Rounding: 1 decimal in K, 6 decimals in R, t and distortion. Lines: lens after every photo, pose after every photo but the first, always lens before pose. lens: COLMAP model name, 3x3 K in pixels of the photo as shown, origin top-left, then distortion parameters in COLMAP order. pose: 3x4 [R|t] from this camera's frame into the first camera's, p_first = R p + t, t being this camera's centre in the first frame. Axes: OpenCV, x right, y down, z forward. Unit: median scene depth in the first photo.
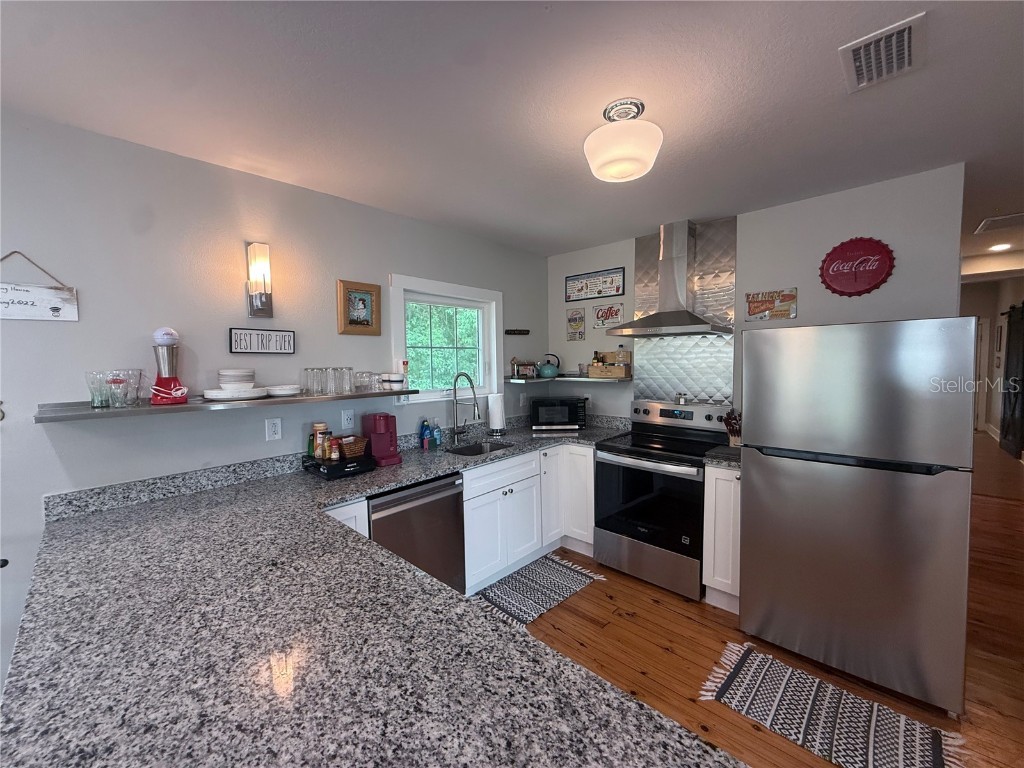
lens RADIAL K [[408.3, 0, 509.0], [0, 408.3, 384.2], [0, 0, 1]] dist [-0.000349, -0.000103]
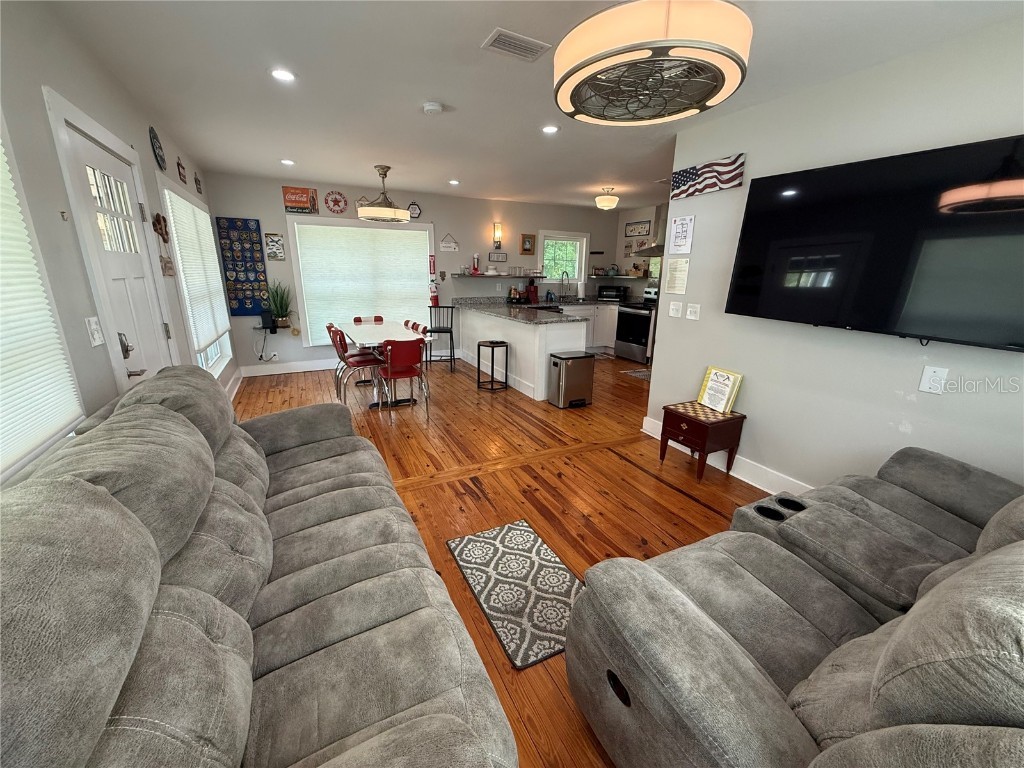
lens RADIAL K [[408.3, 0, 509.0], [0, 408.3, 384.2], [0, 0, 1]] dist [-0.000349, -0.000103]
pose [[0.938152, 0.118628, -0.325266, 0.479787], [-0.047419, 0.974641, 0.218694, 0.122275], [0.342961, -0.189745, 0.919986, -1.608284]]
